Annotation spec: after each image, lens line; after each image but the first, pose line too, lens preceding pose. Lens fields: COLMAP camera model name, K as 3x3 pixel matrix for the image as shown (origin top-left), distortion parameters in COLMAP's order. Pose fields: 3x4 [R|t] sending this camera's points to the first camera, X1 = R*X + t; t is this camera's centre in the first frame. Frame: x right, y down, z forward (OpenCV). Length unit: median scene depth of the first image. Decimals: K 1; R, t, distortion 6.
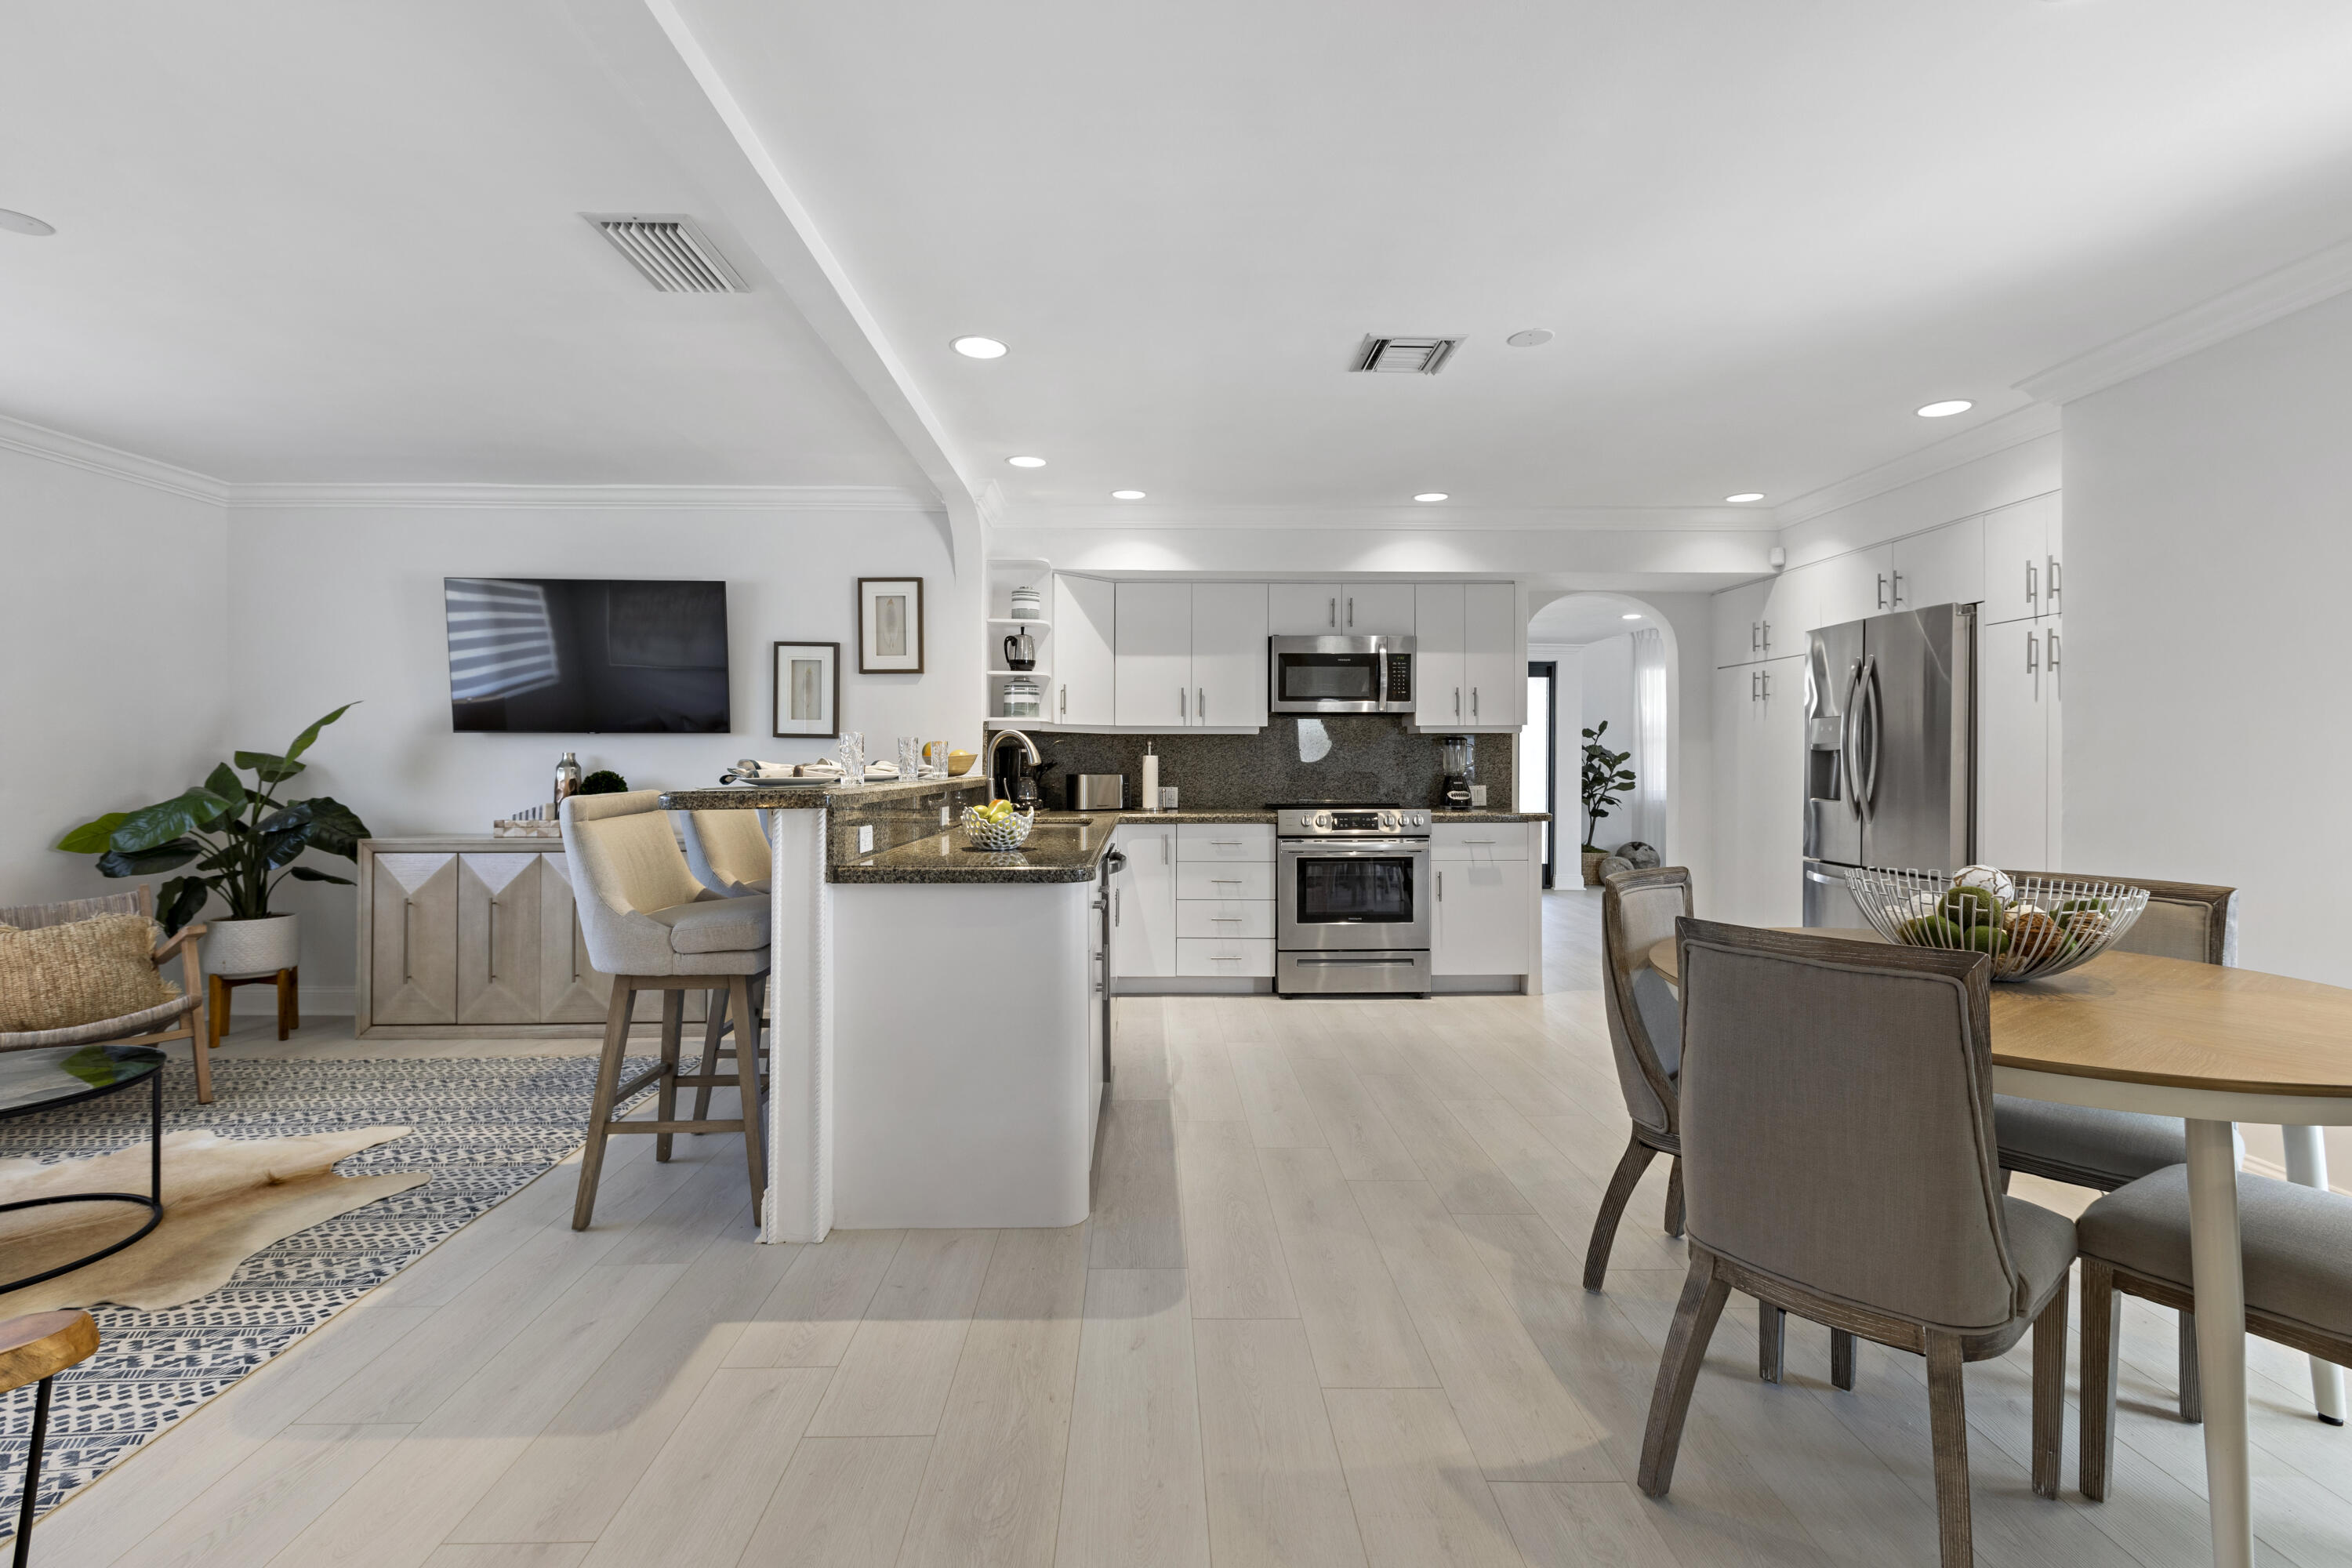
lens RADIAL K [[1072.3, 0, 1181.4], [0, 1072.3, 788.2], [0, 0, 1]] dist [-0.000768, 0.018021]
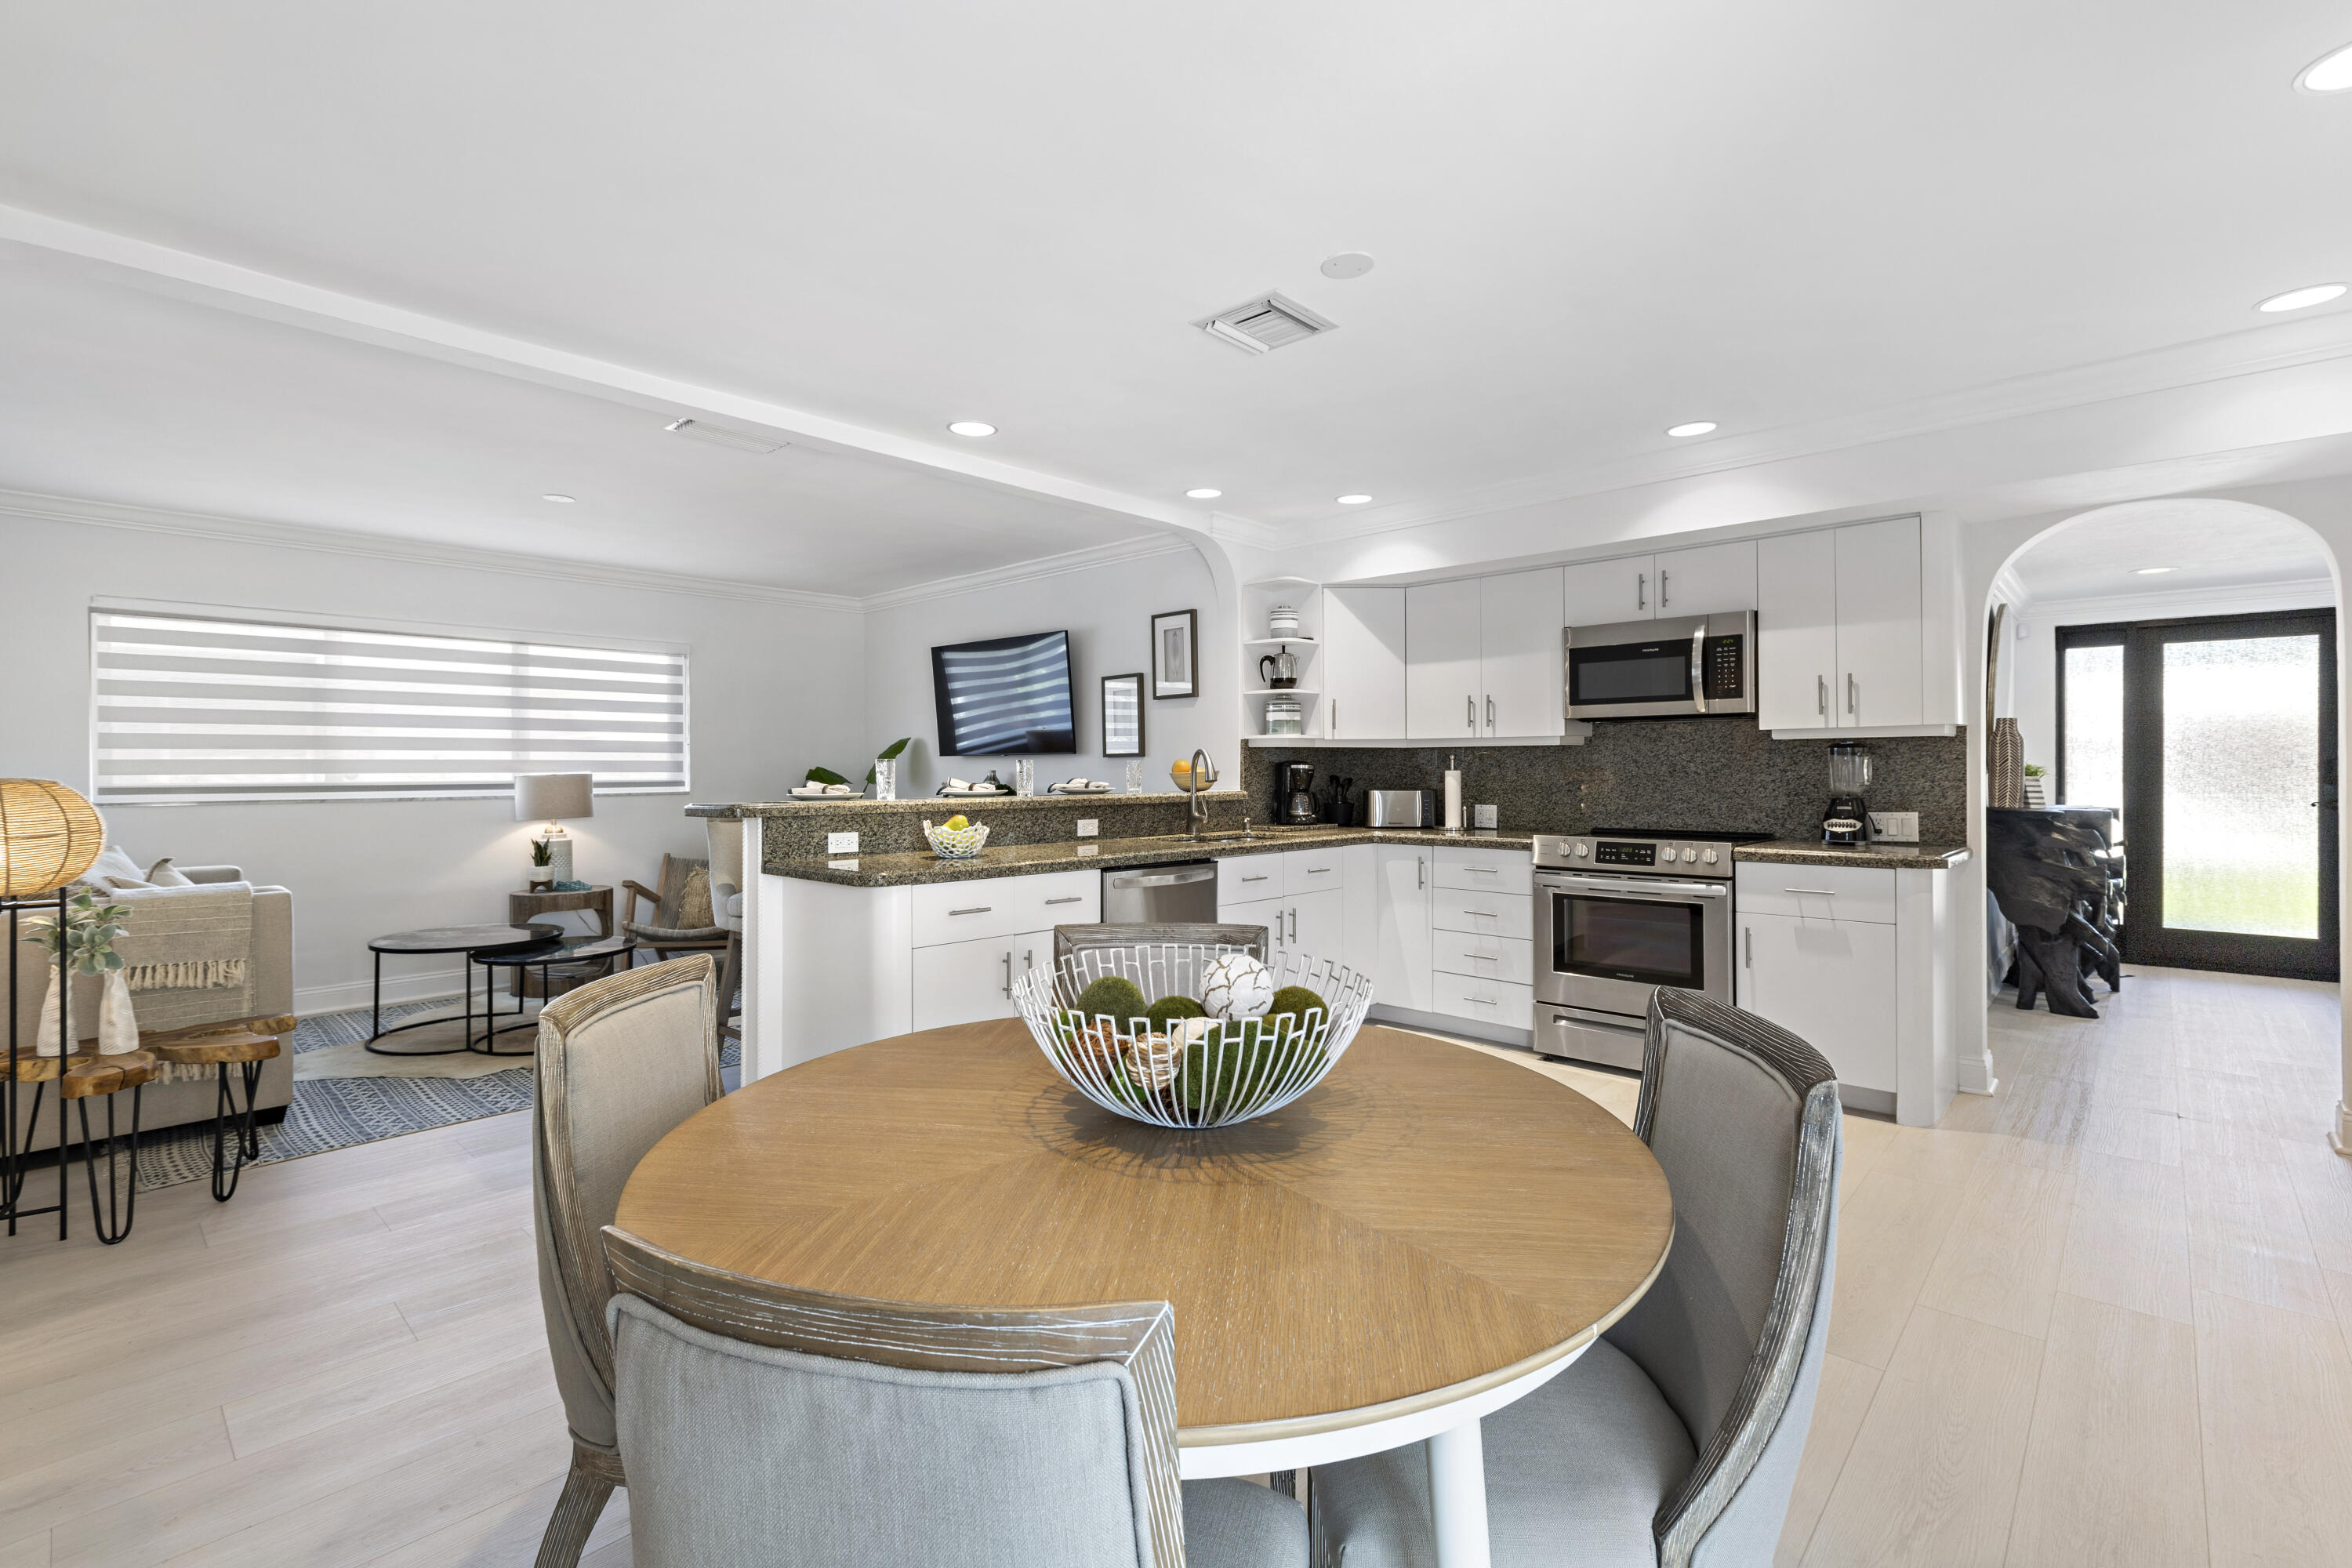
lens RADIAL K [[1072.3, 0, 1181.4], [0, 1072.3, 788.2], [0, 0, 1]] dist [-0.000768, 0.018021]
pose [[0.716142, 0.009299, -0.697893, 0.477295], [-0.014165, 0.999899, -0.001212, -0.011794], [0.697811, 0.010754, 0.716201, 0.196887]]
